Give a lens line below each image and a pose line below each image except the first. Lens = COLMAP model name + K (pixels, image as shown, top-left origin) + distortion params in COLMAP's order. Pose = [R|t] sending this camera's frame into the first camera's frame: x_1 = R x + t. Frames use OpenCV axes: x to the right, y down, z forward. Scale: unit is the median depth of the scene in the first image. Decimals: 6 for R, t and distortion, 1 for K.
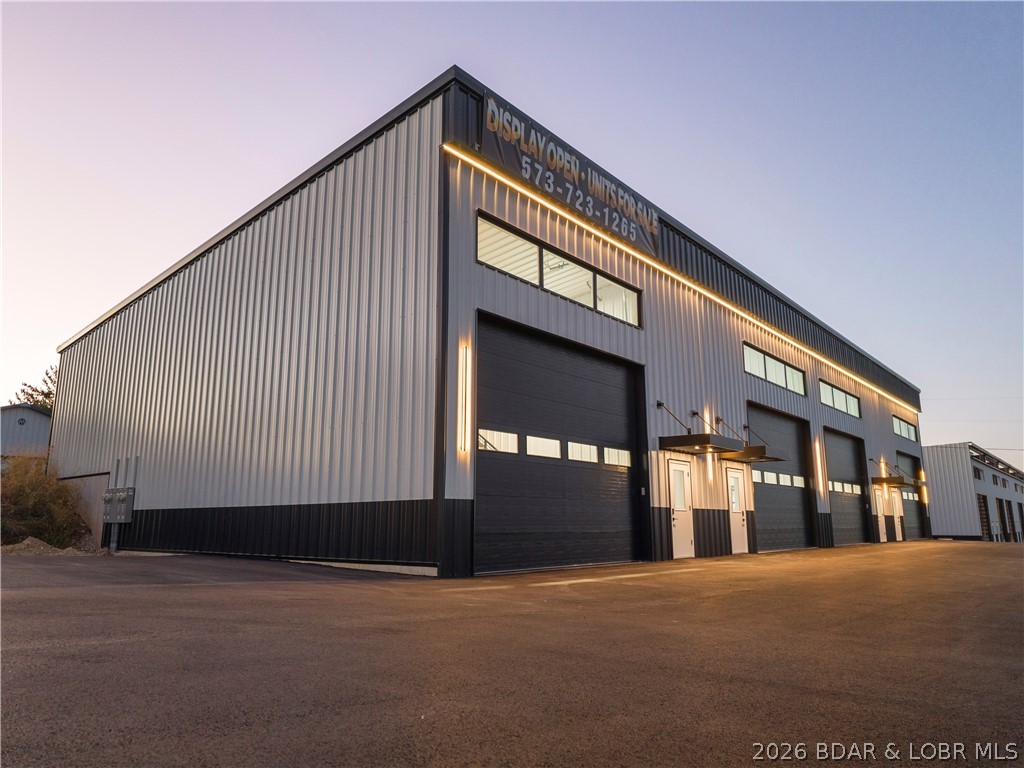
lens RADIAL K [[682.4, 0, 509.7], [0, 682.4, 381.0], [0, 0, 1]] dist [0.084068, -0.133250]
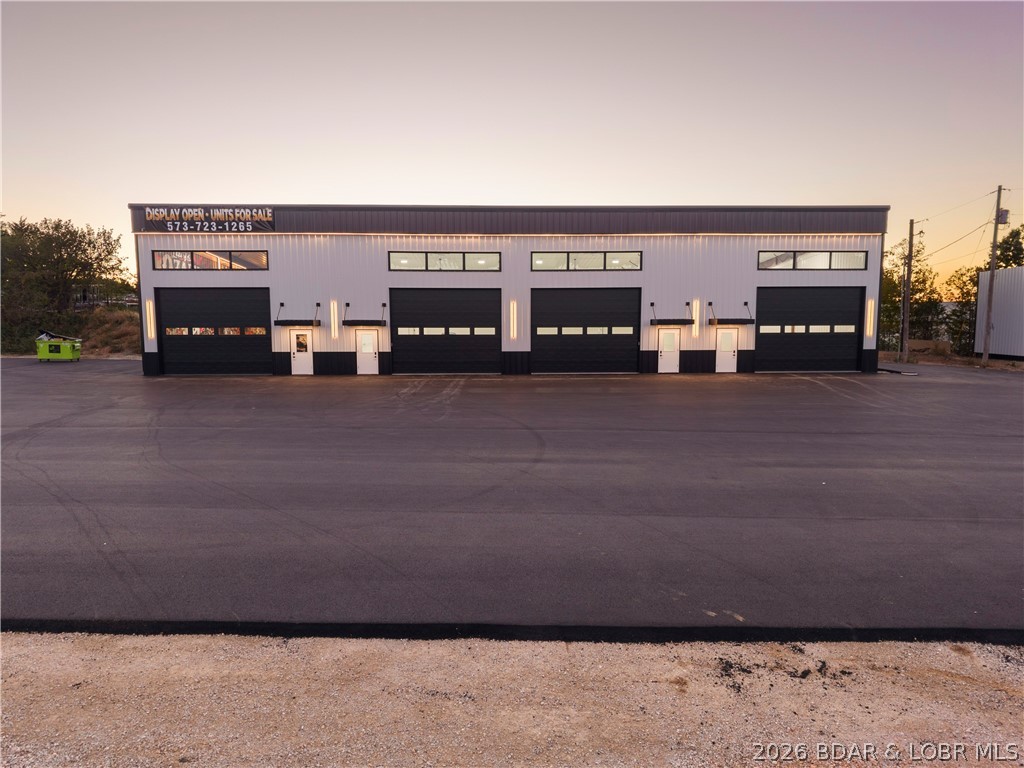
lens RADIAL K [[681.3, 0, 512.0], [0, 681.3, 384.0], [0, 0, 1]] dist [0.026385, -0.027722]
pose [[0.673433, 0.073069, -0.735628, 2.489438], [0.152731, 0.959881, 0.235161, -0.130362], [0.723299, -0.270719, 0.635256, 0.111412]]
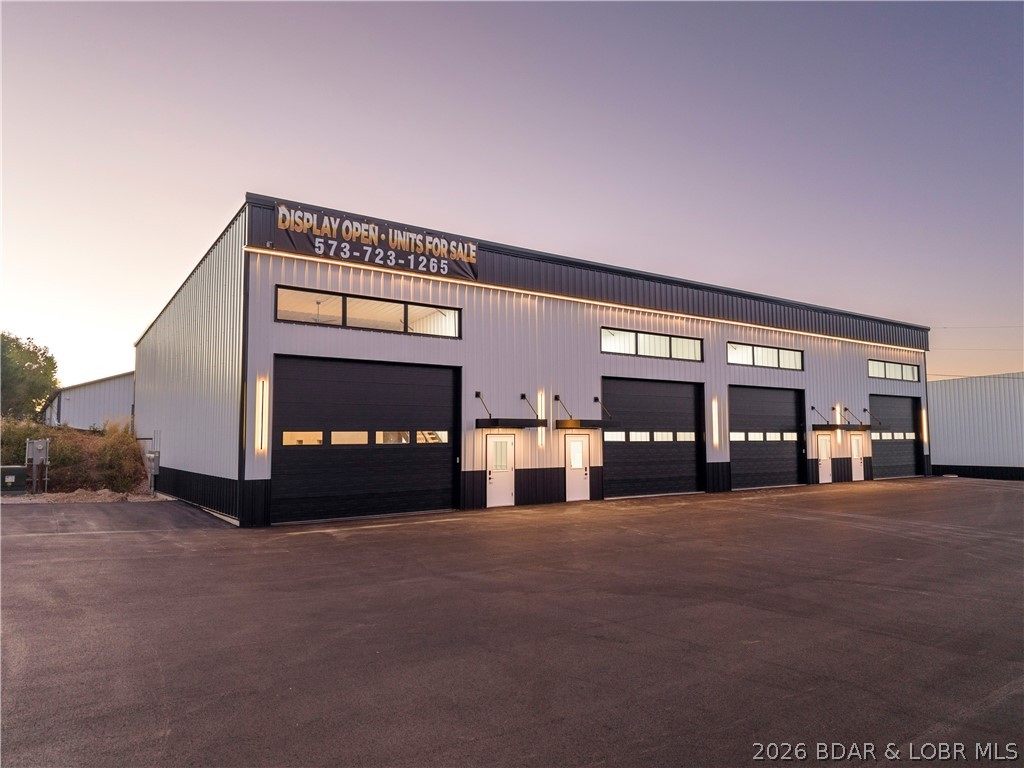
lens RADIAL K [[682.4, 0, 509.7], [0, 682.4, 381.0], [0, 0, 1]] dist [0.084068, -0.133250]
pose [[0.971594, -0.021690, -0.235659, 0.647287], [0.050731, 0.991731, 0.117879, -0.157985], [0.231154, -0.126486, 0.964660, -0.284938]]
